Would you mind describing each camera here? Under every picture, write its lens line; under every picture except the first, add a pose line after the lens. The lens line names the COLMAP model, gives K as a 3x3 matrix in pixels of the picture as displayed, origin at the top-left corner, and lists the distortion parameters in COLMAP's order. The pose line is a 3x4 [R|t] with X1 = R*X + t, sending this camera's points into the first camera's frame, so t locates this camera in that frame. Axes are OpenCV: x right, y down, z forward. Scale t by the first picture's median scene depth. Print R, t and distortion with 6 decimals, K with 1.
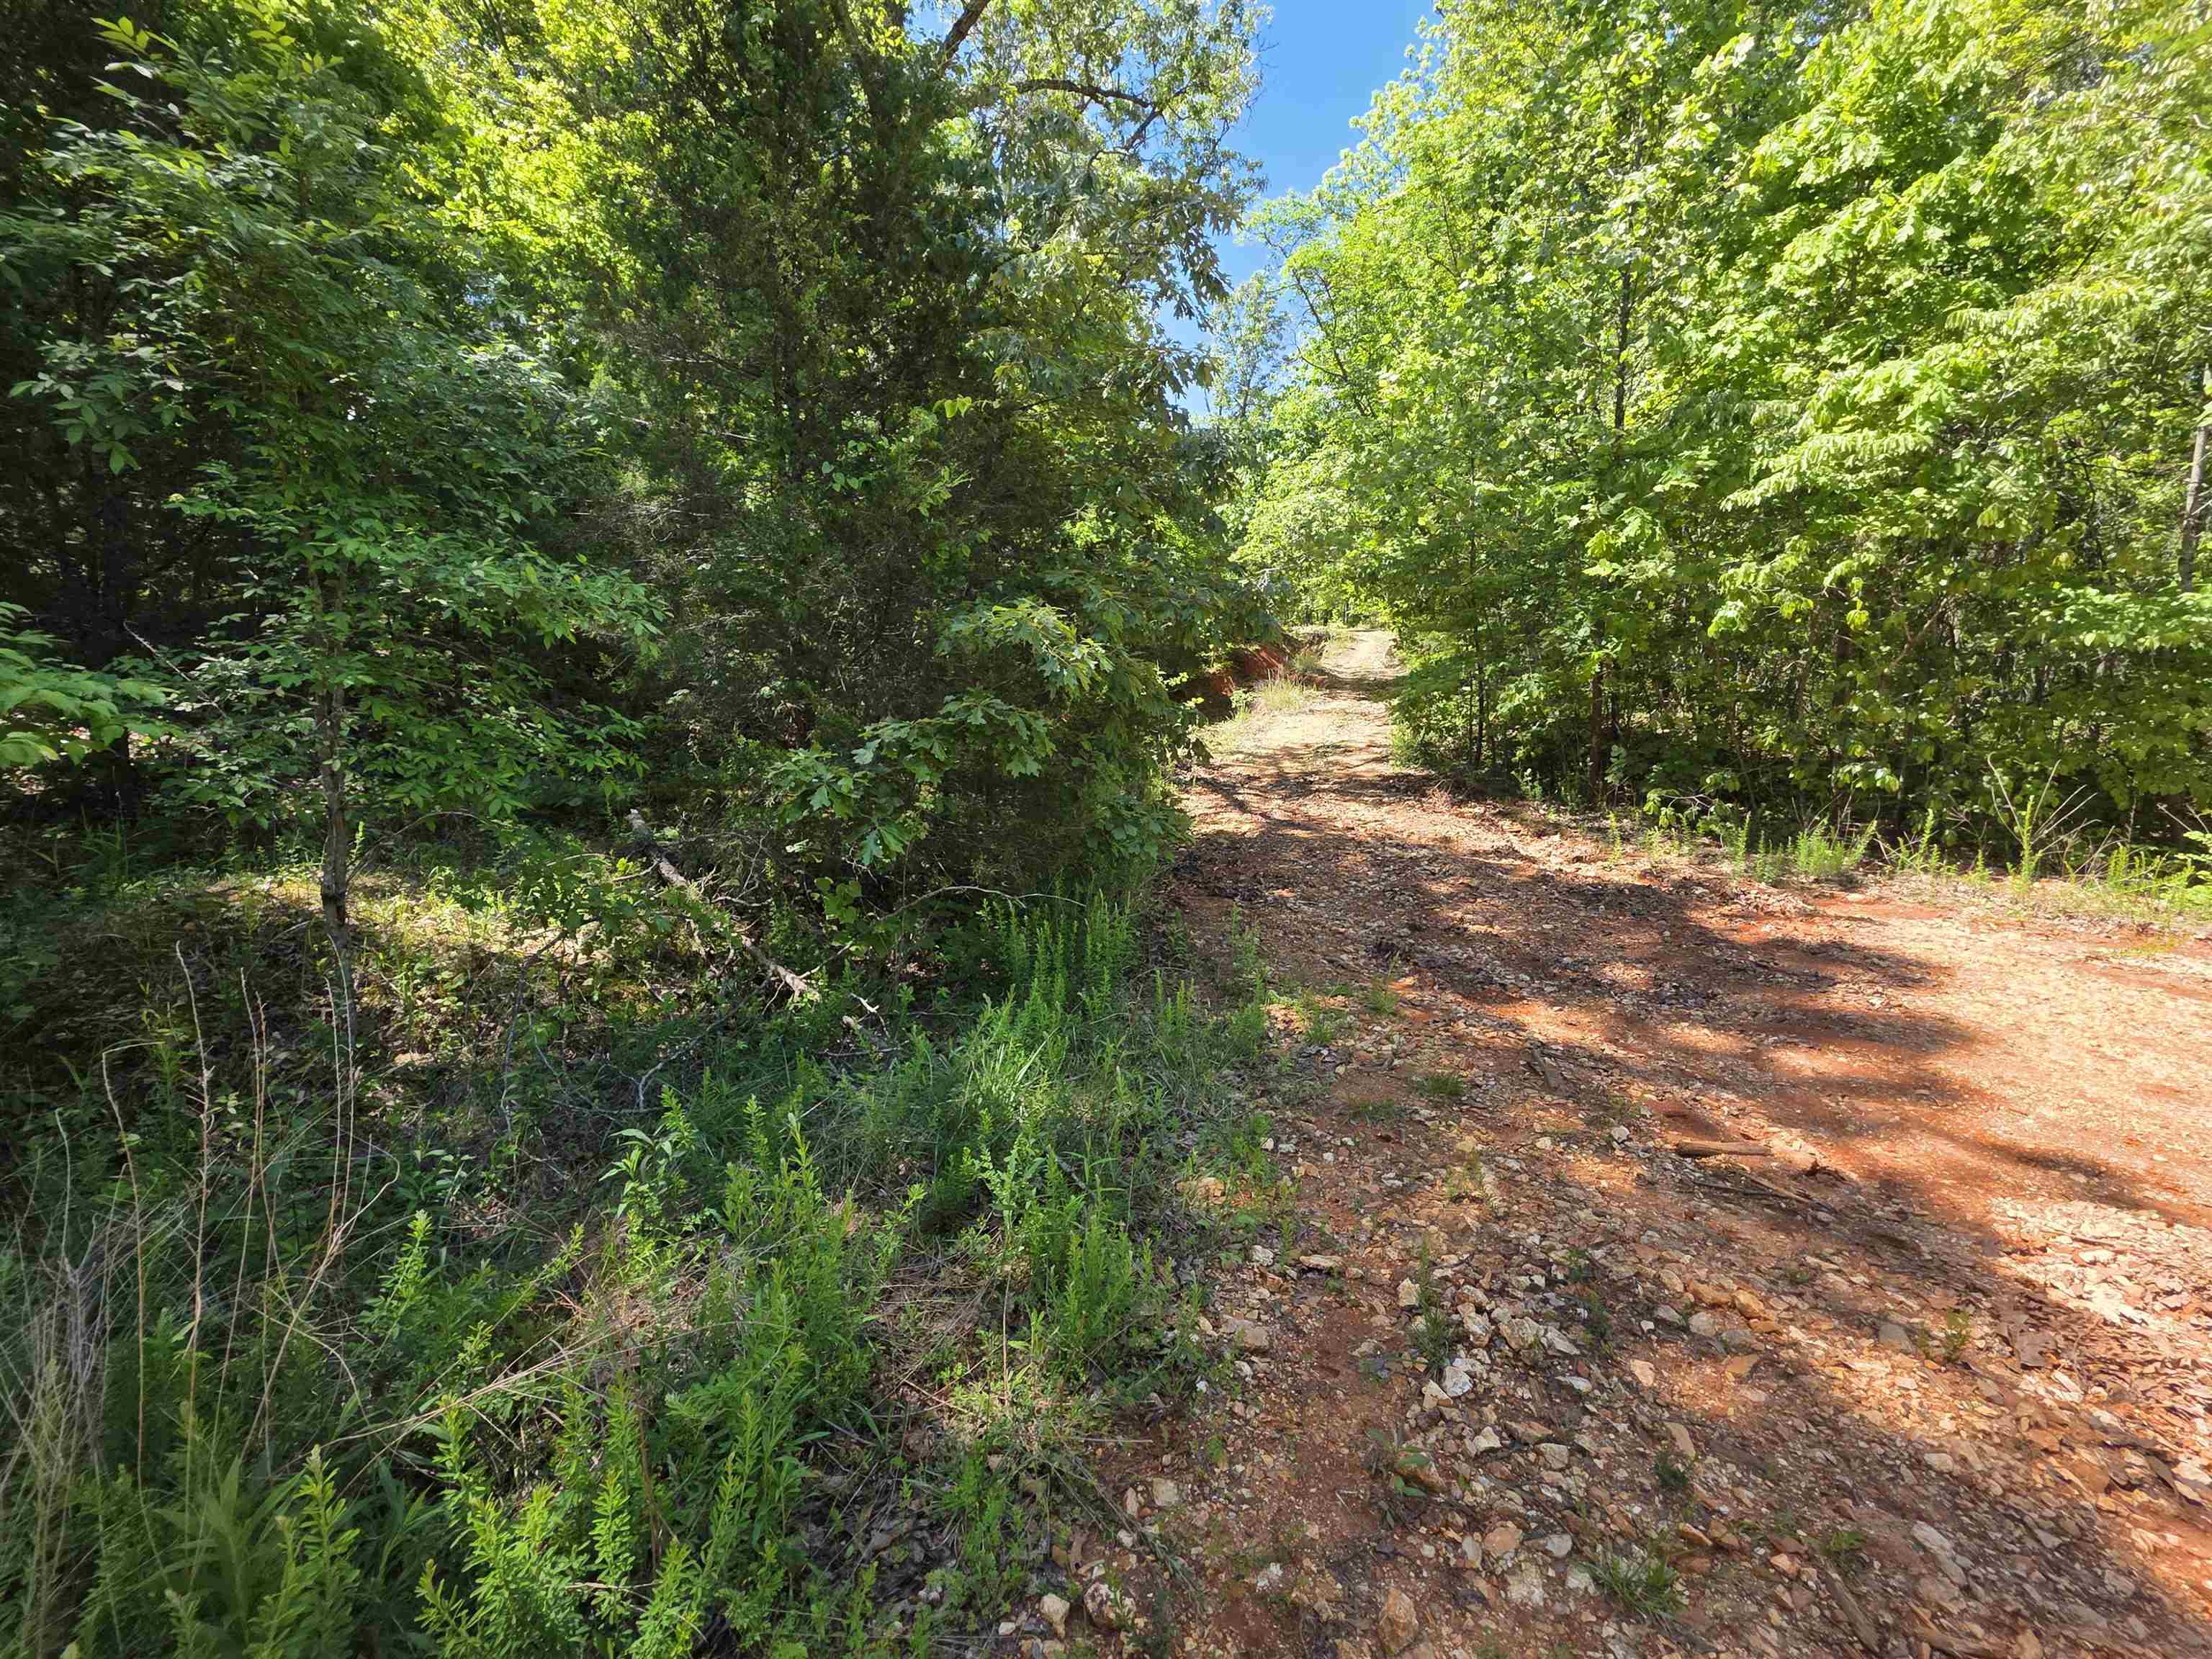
lens RADIAL K [[880.5, 0, 1106.7], [0, 880.5, 844.1], [0, 0, 1]] dist [0.001395, 0.000230]
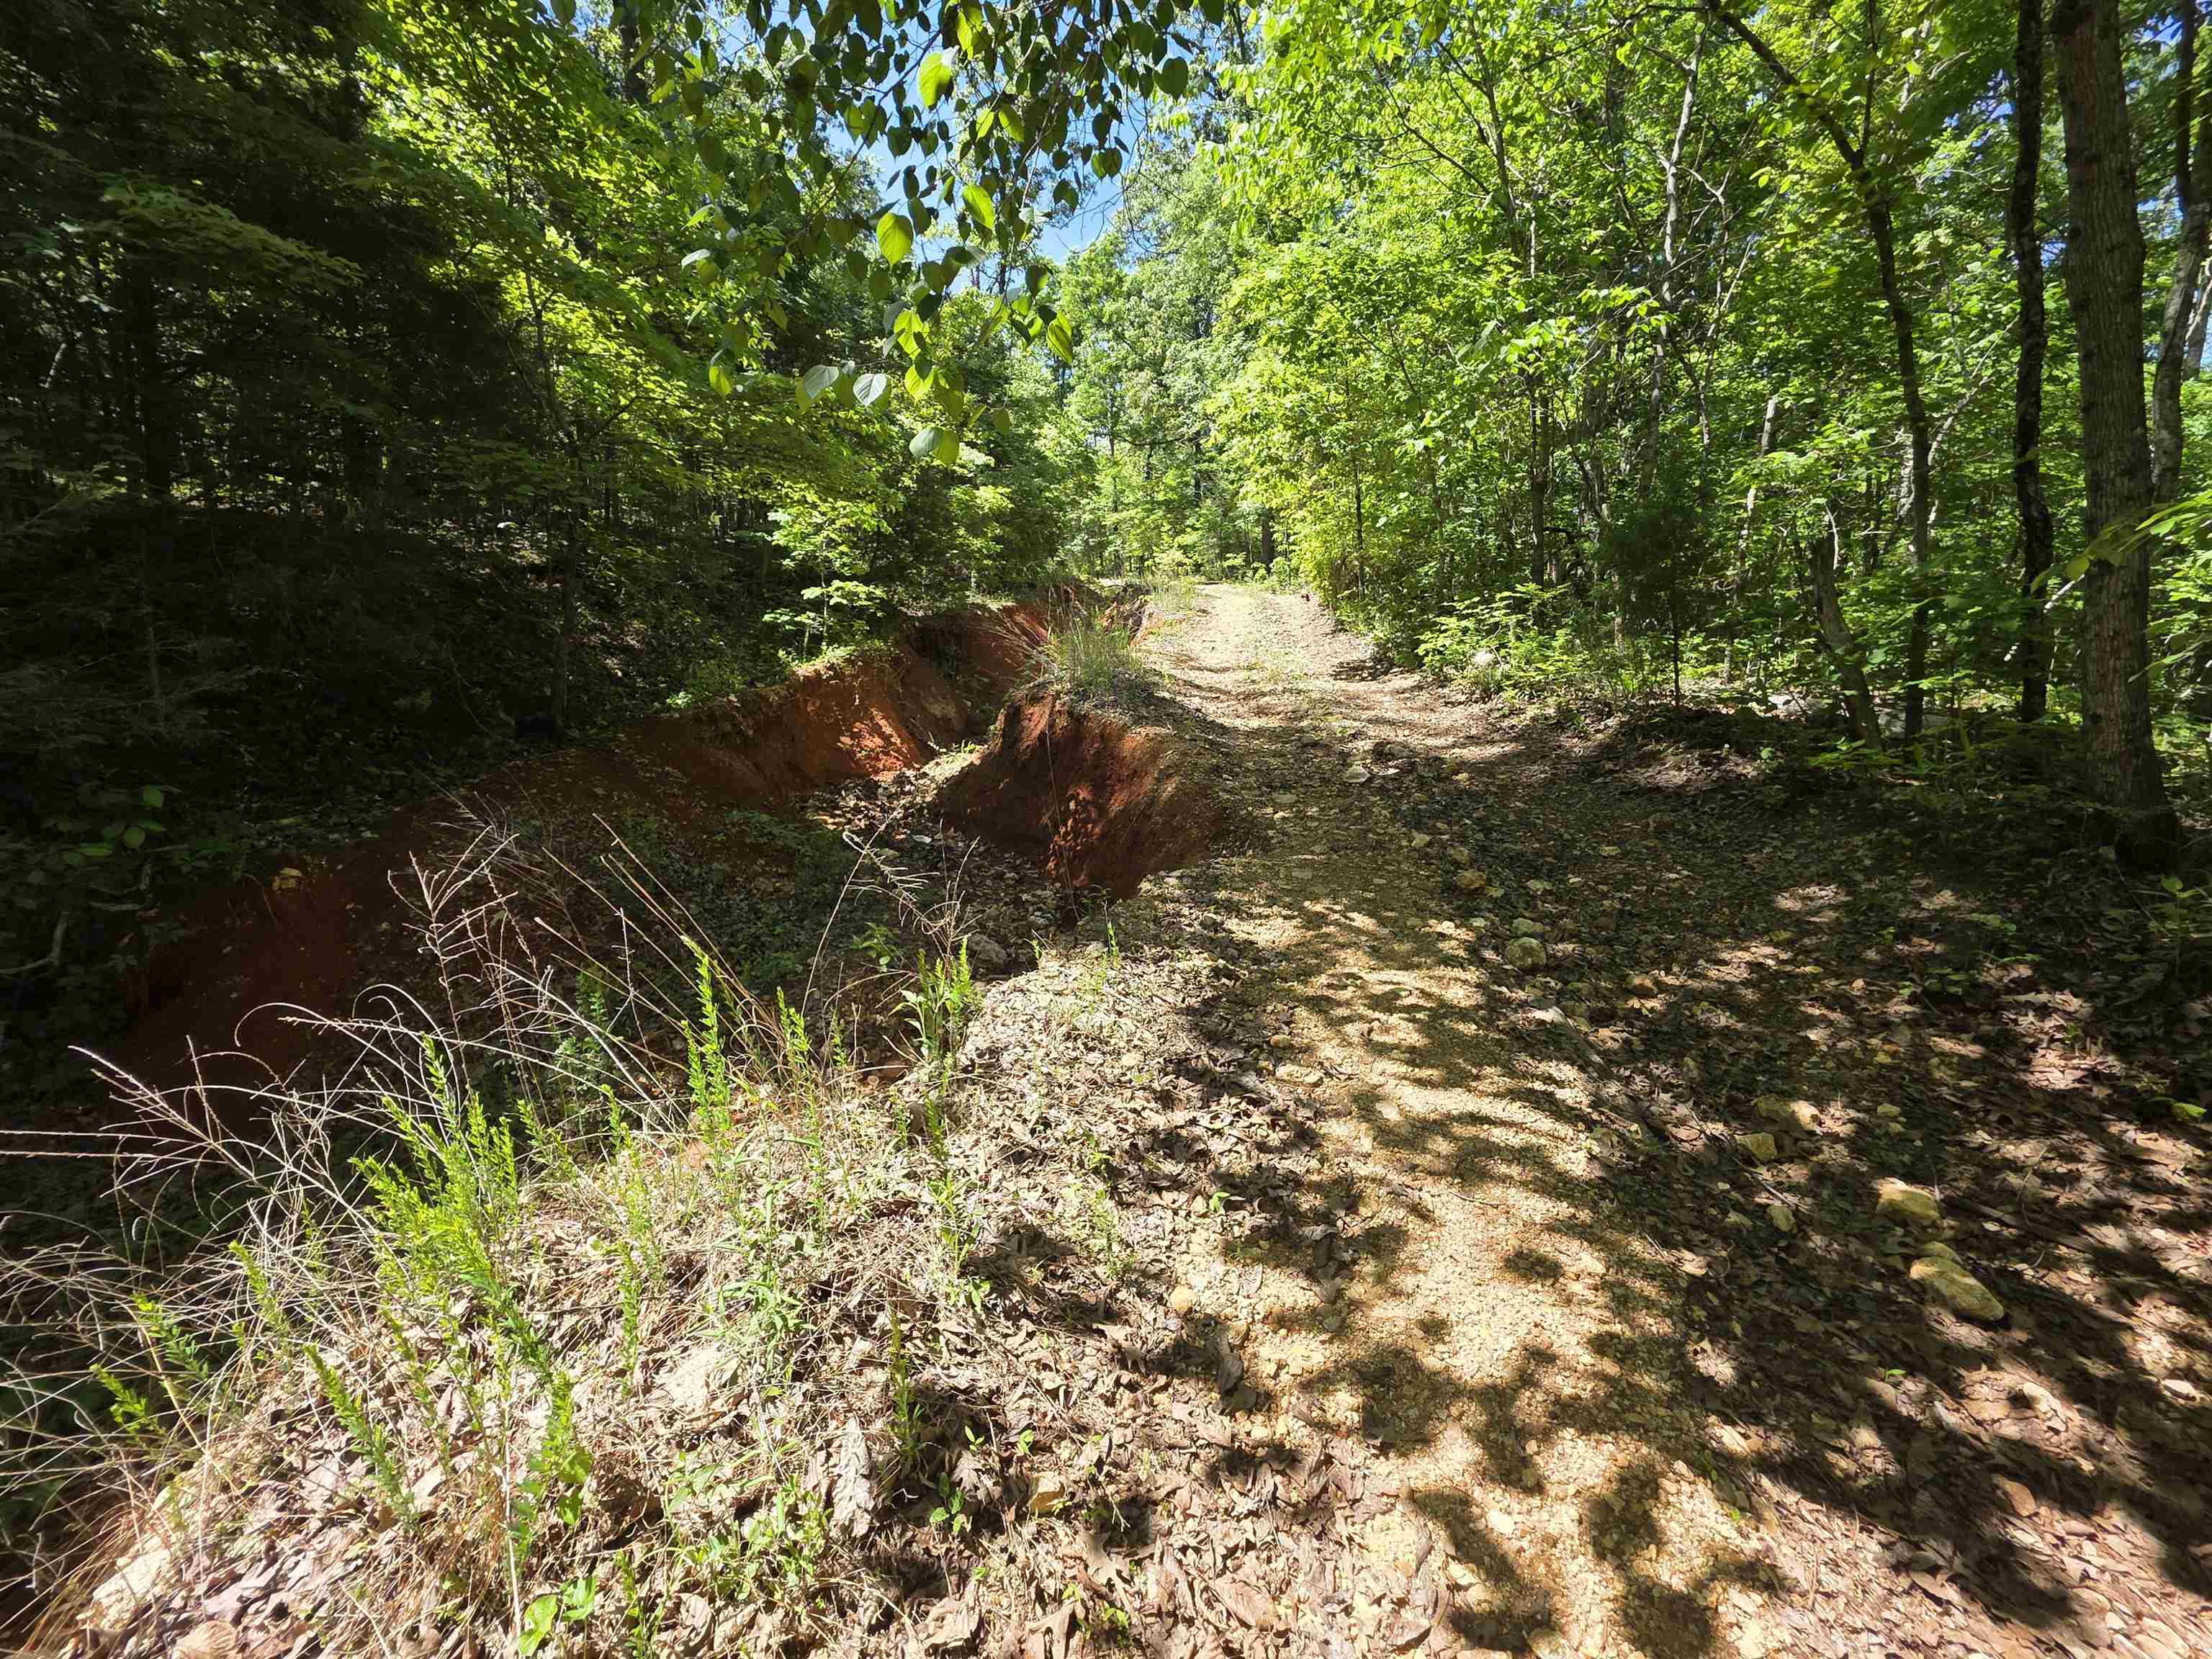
lens RADIAL K [[880.5, 0, 1099.5], [0, 880.5, 832.0], [0, 0, 1]] dist [0.001395, 0.000230]
pose [[0.980853, -0.023833, 0.193286, 0.349453], [0.017785, 0.999298, 0.032966, -0.320853], [-0.193936, -0.028897, 0.980589, 1.453362]]
